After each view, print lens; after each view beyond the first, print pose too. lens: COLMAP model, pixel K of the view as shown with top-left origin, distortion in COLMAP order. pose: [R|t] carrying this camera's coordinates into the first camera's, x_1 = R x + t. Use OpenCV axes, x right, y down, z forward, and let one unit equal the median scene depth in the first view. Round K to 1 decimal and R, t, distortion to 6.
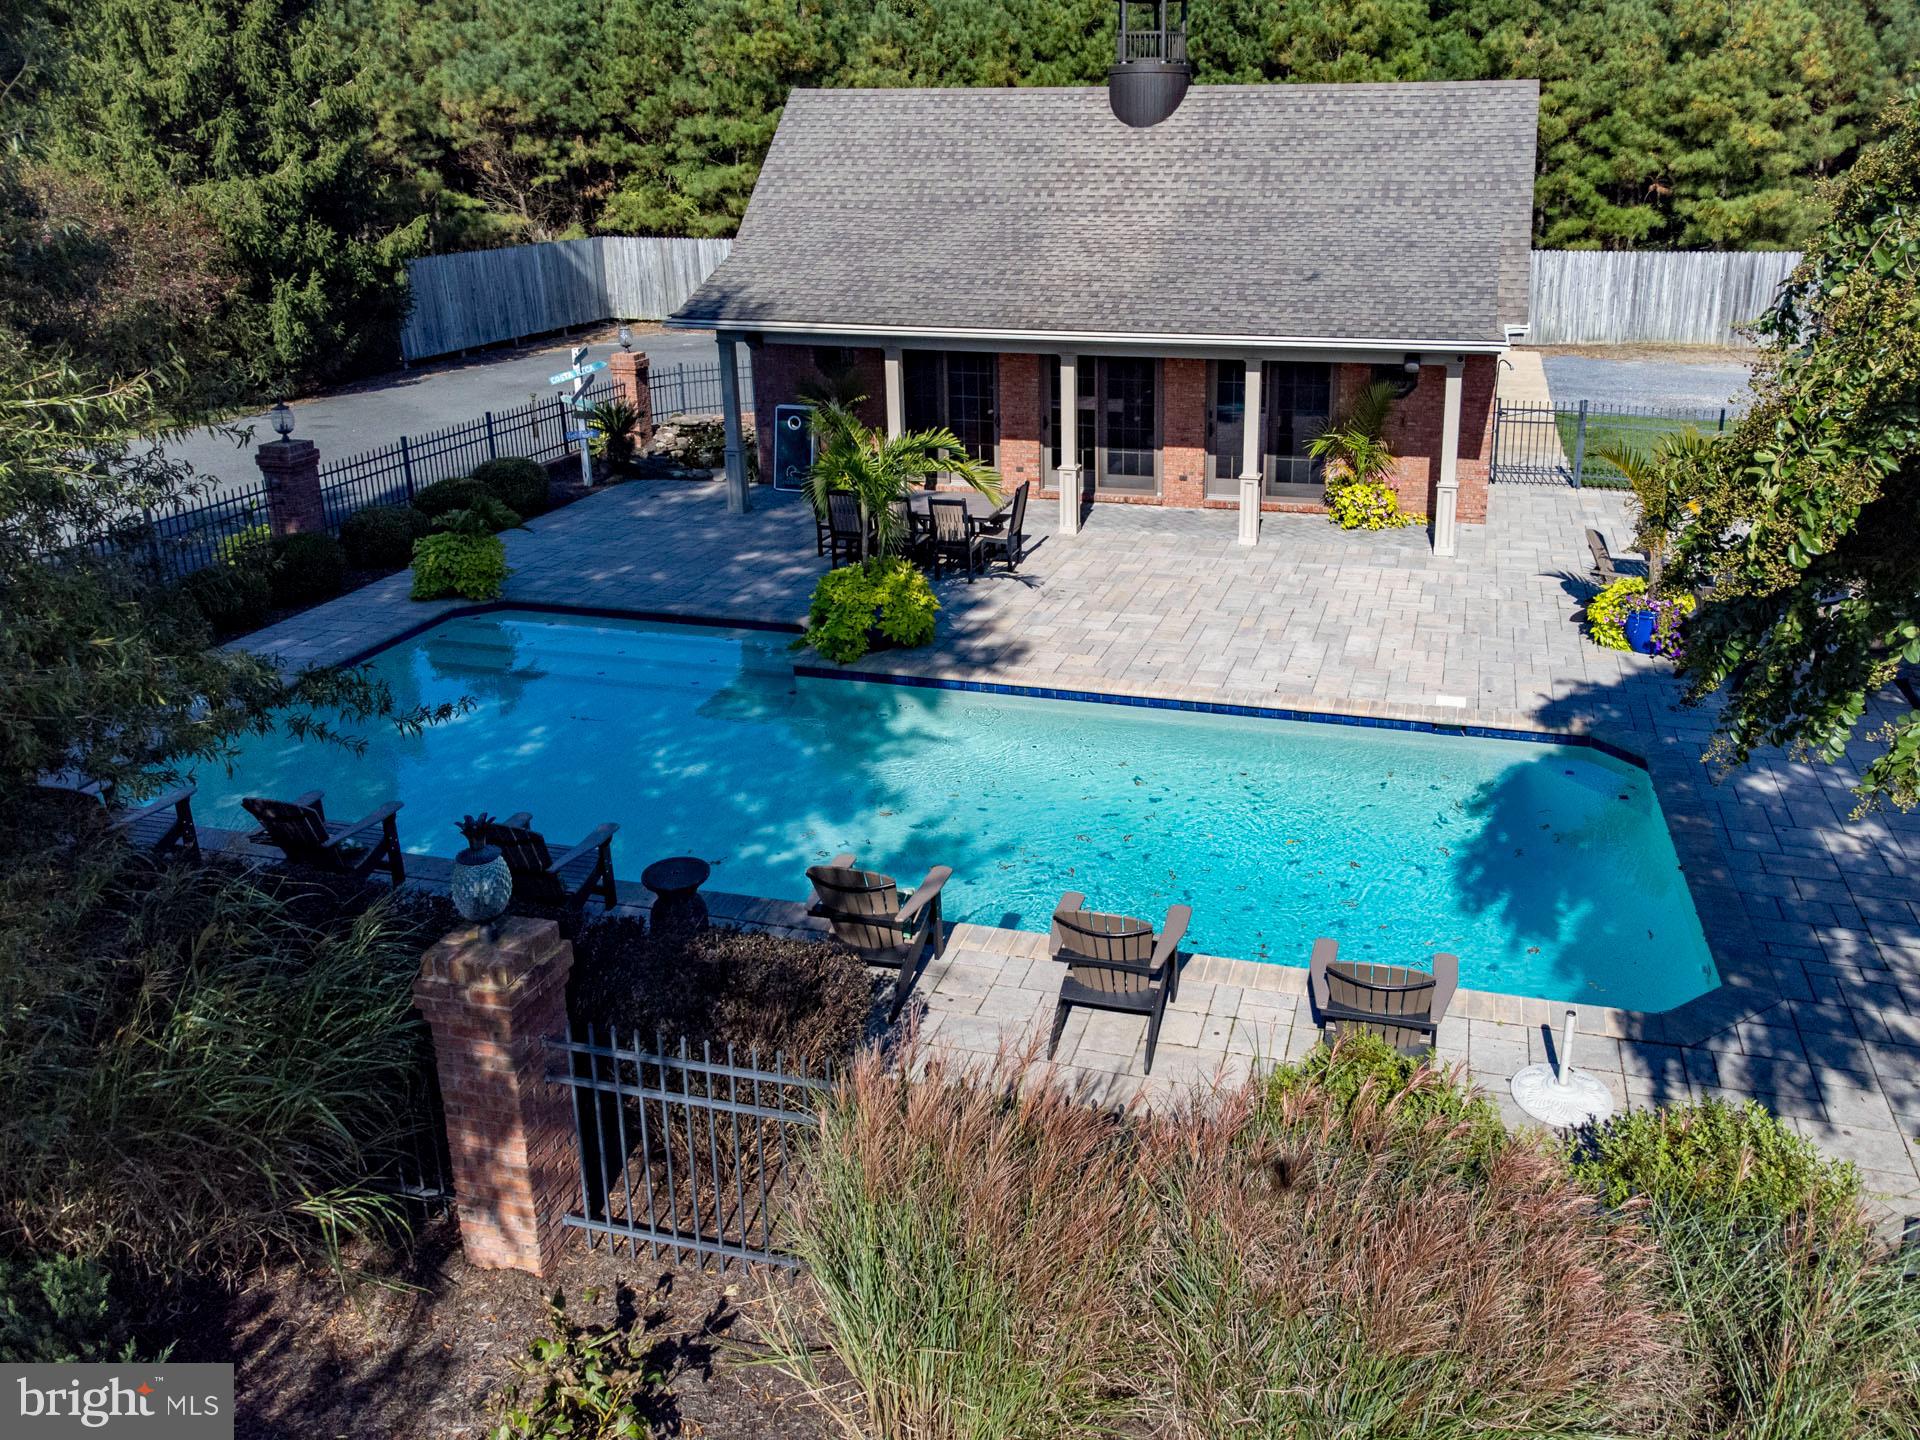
lens RADIAL K [[1529.8, 0, 958.7], [0, 1529.8, 711.1], [0, 0, 1]] dist [0.015110, -0.000169]
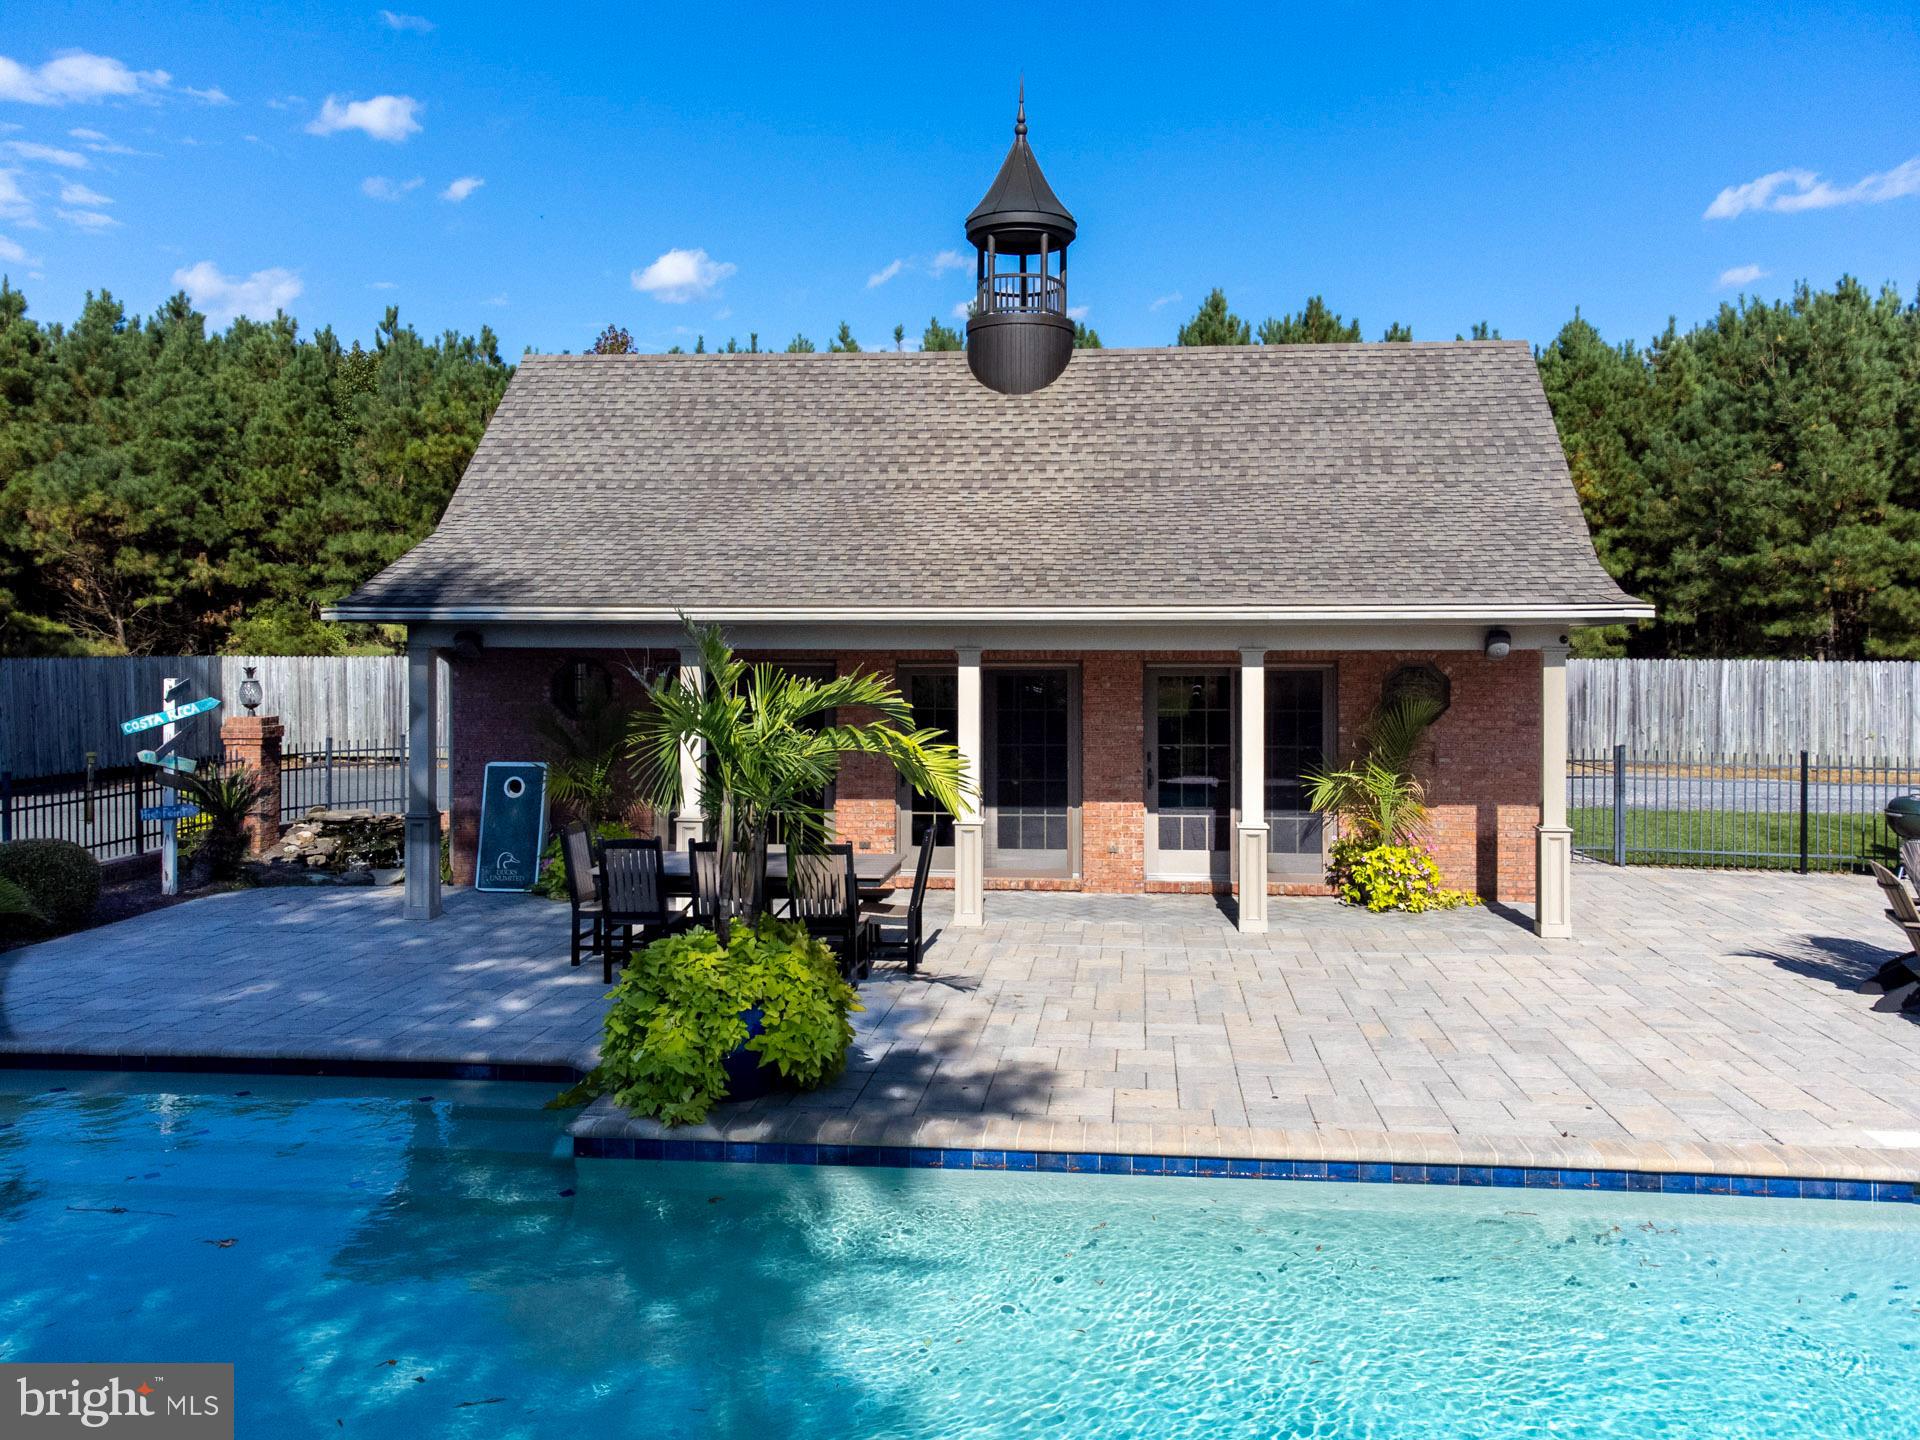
lens RADIAL K [[1529.8, 0, 914.5], [0, 1529.8, 717.5], [0, 0, 1]] dist [0.015110, -0.000169]
pose [[0.978061, 0.013834, 0.207860, -0.066288], [0.054528, 0.946004, -0.319535, 0.004145], [-0.201056, 0.323858, 0.924496, 0.294721]]
